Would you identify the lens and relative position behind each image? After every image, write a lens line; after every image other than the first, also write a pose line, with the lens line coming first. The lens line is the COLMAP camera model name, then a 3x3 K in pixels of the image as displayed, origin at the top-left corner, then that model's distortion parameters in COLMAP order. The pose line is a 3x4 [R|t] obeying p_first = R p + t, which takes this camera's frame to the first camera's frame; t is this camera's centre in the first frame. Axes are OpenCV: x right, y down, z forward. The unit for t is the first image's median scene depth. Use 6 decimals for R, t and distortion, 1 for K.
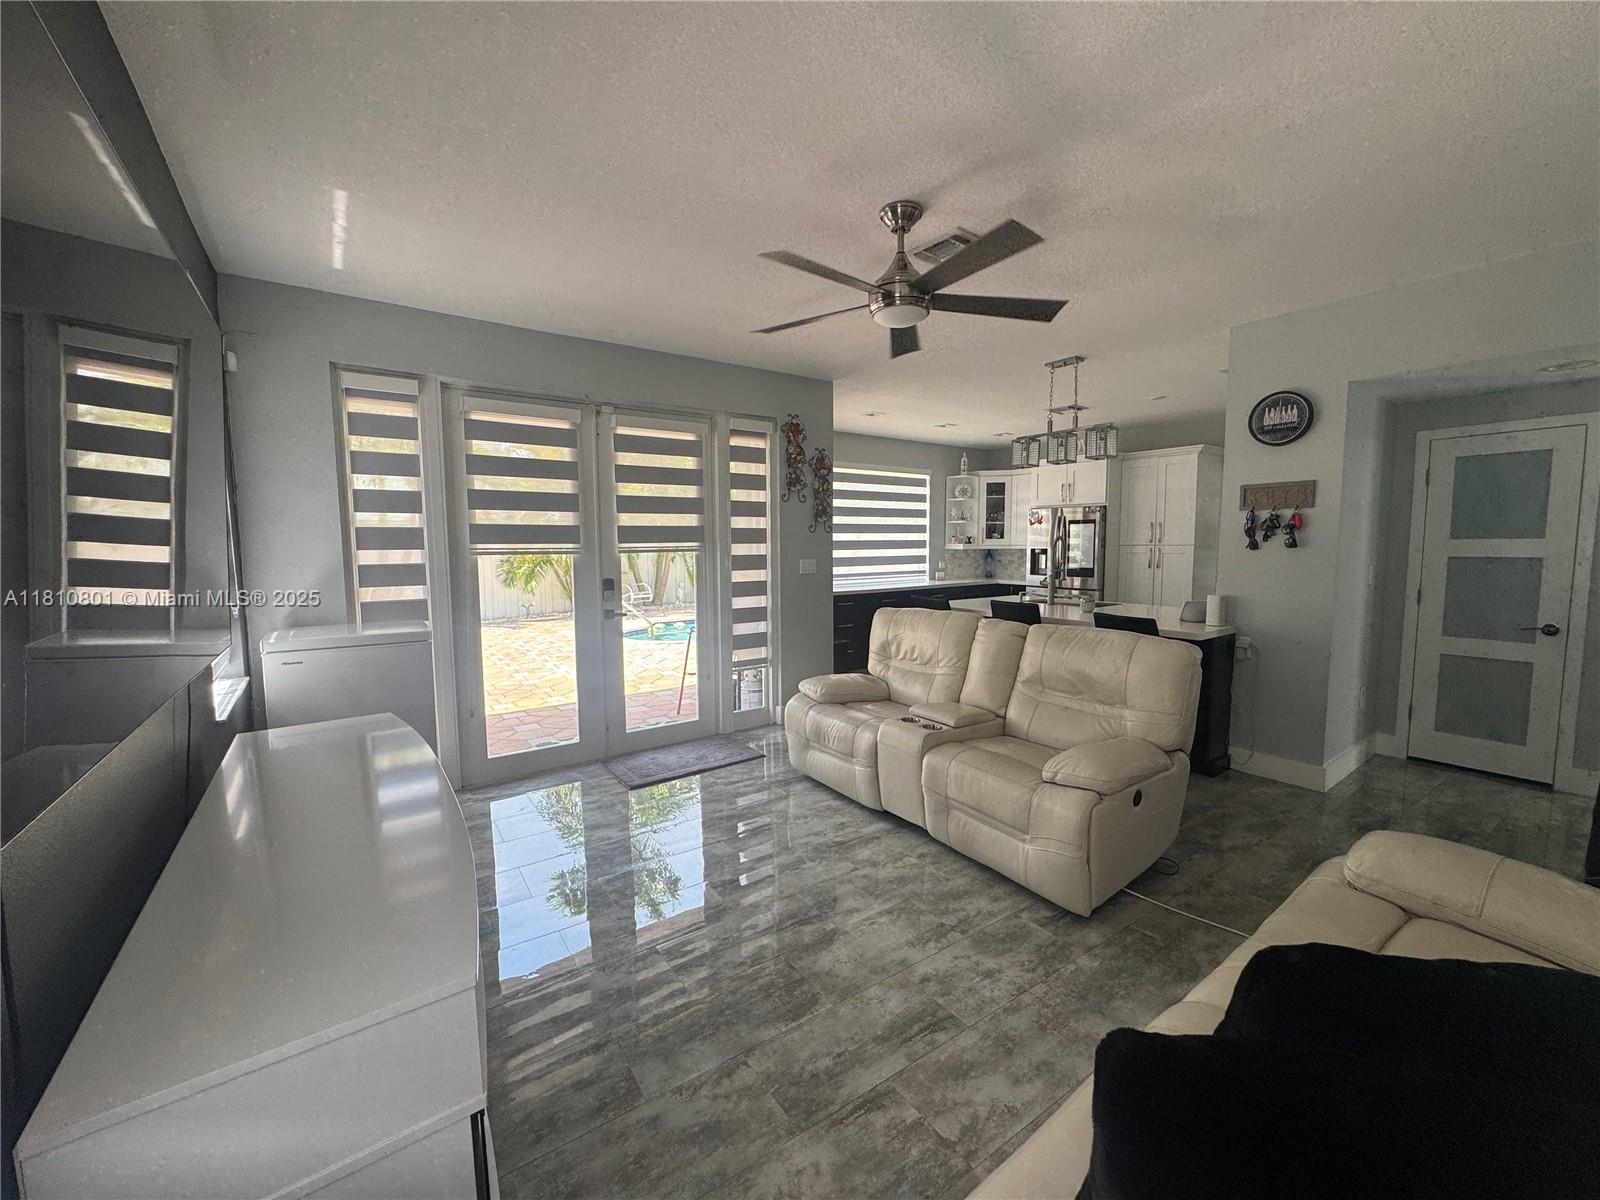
lens RADIAL K [[640.3, 0, 802.6], [0, 640.3, 599.1], [0, 0, 1]] dist [-0.002362, -0.000048]
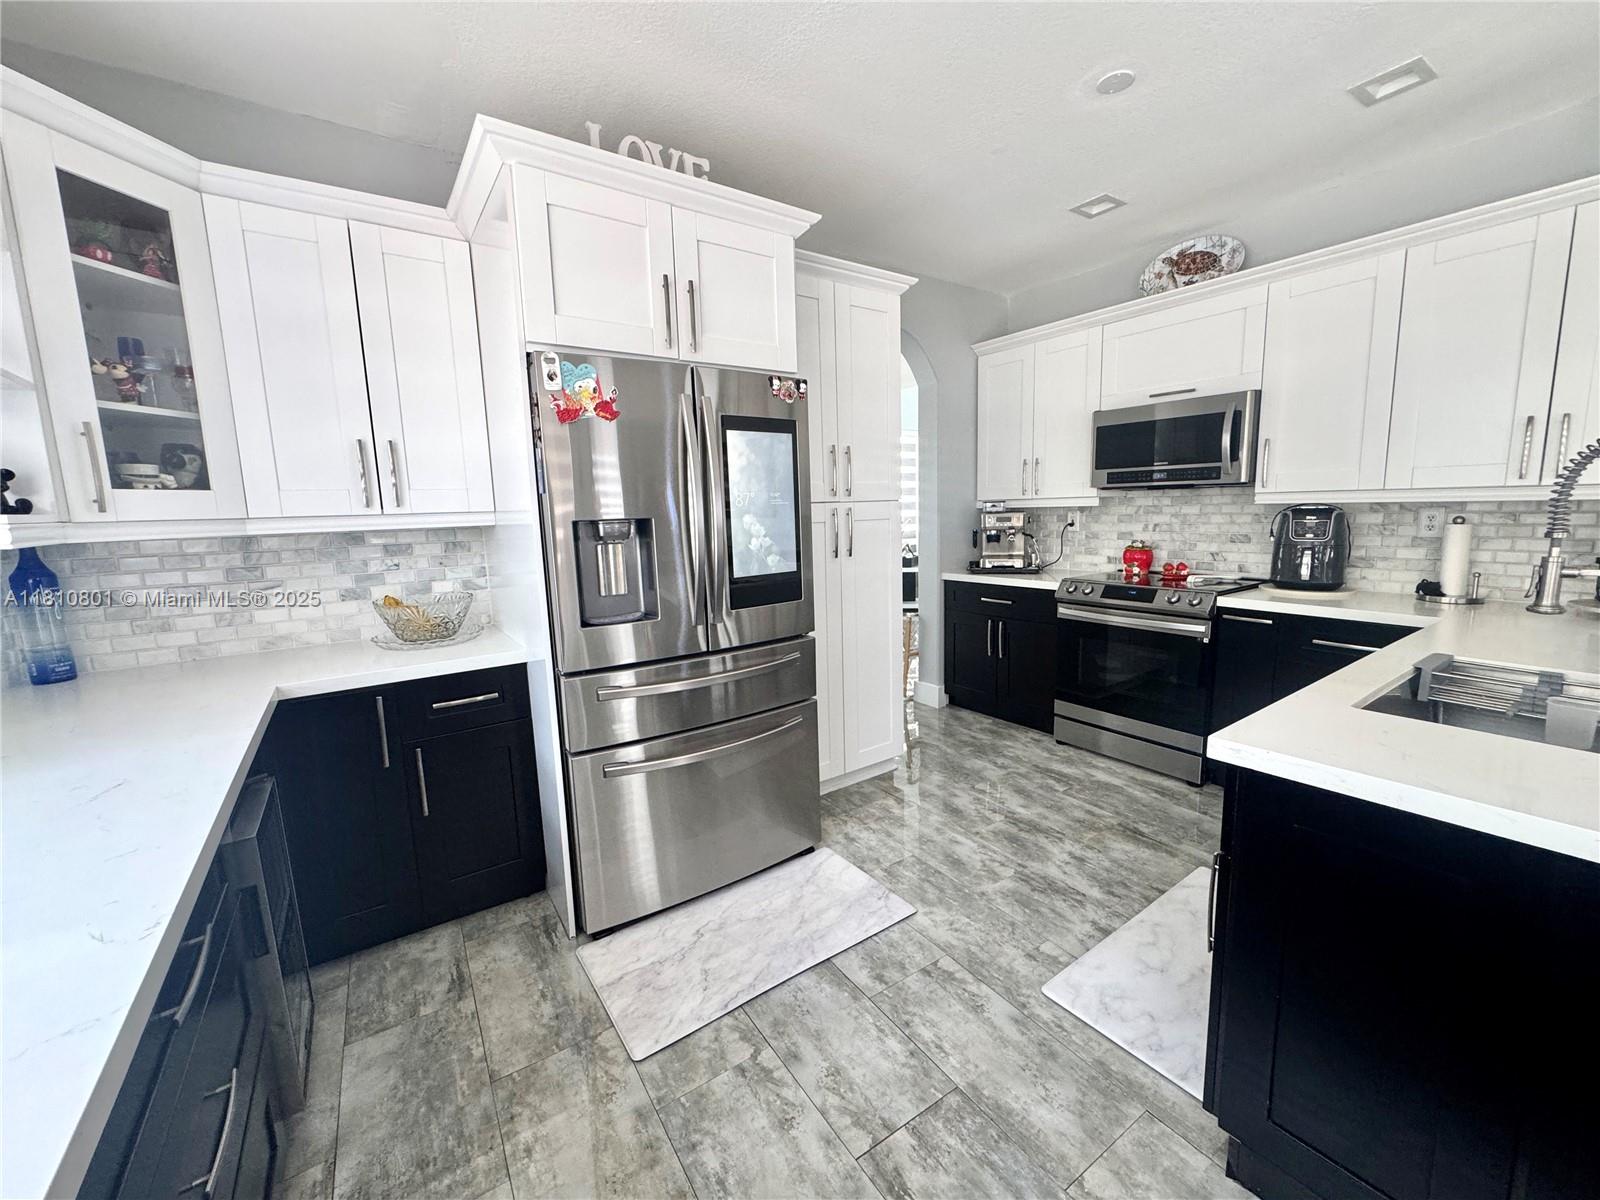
lens RADIAL K [[640.3, 0, 801.4], [0, 640.3, 599.5], [0, 0, 1]] dist [-0.002362, -0.000048]
pose [[0.030617, -0.140397, 0.989622, 0.119806], [0.119823, 0.983462, 0.135816, -0.075358], [-0.992323, 0.114421, 0.046933, 0.941263]]
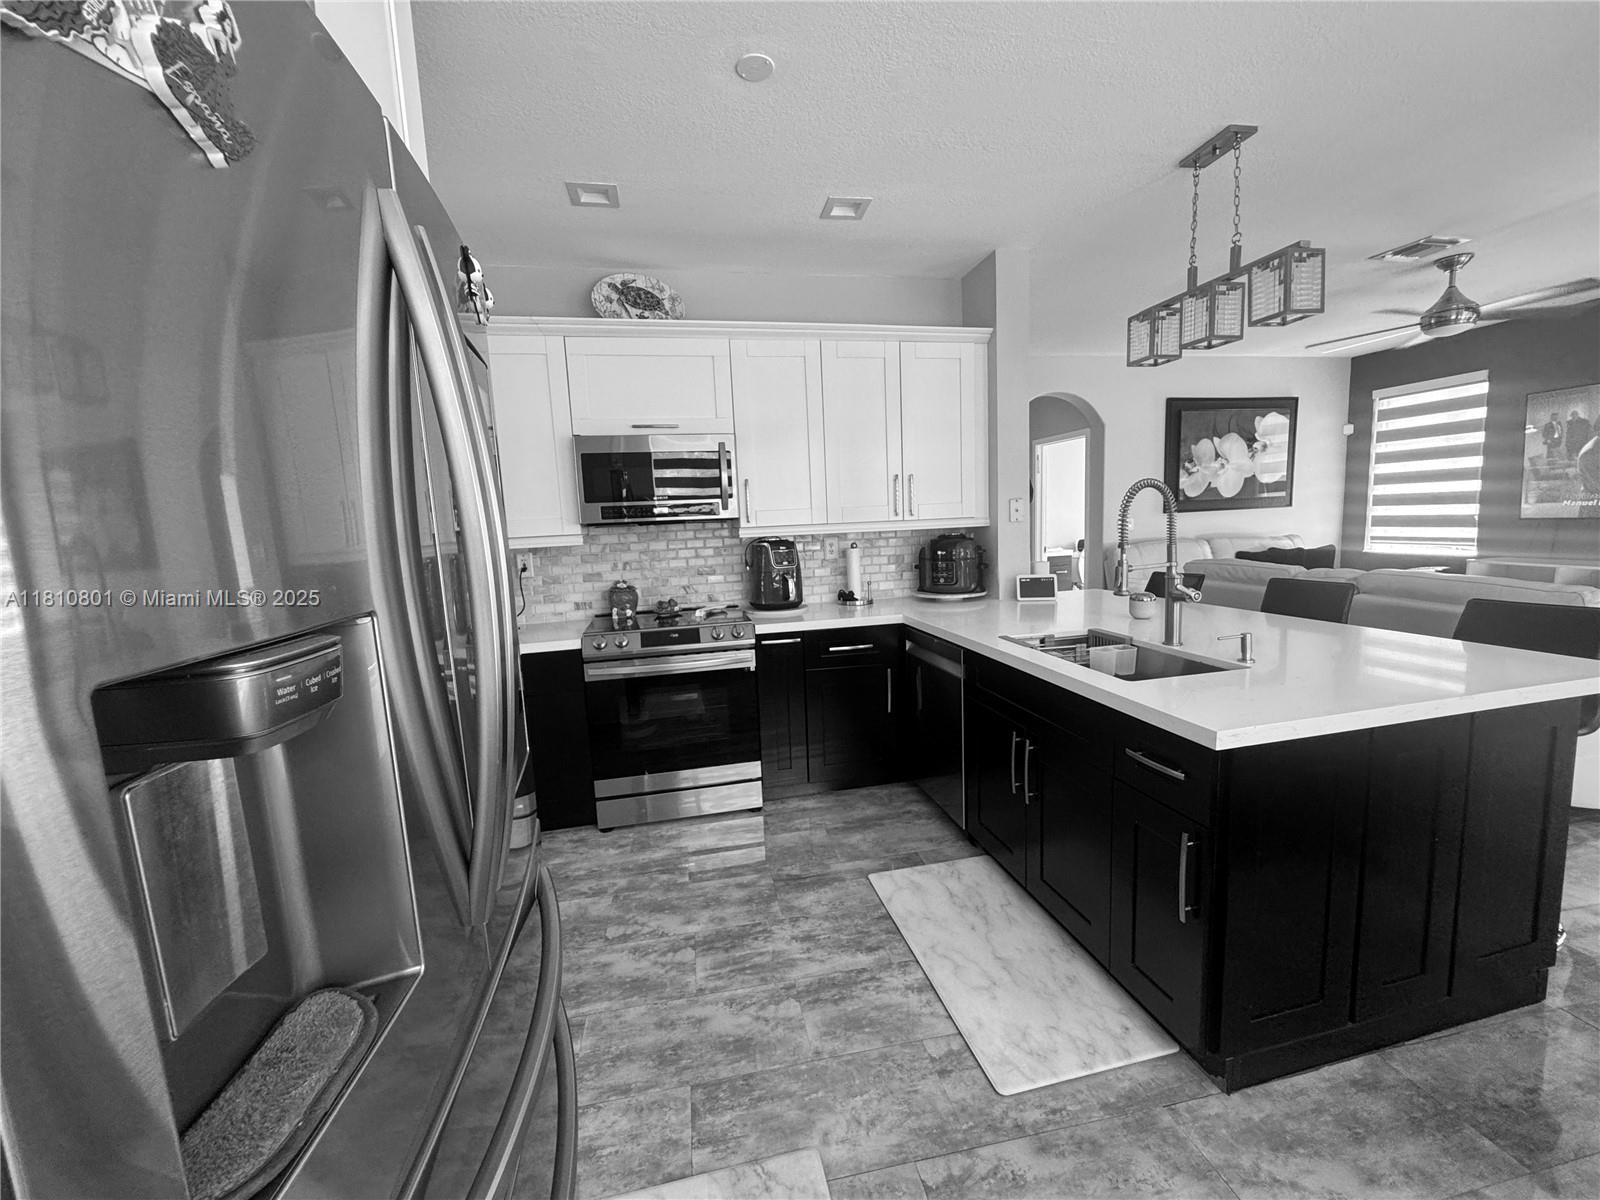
lens RADIAL K [[640.3, 0, 803.2], [0, 640.3, 598.4], [0, 0, 1]] dist [-0.002362, -0.000048]
pose [[-0.908685, -0.006512, 0.417432, 0.314582], [0.086665, 0.975155, 0.203868, -0.091226], [-0.408389, 0.221429, -0.885544, 1.053942]]
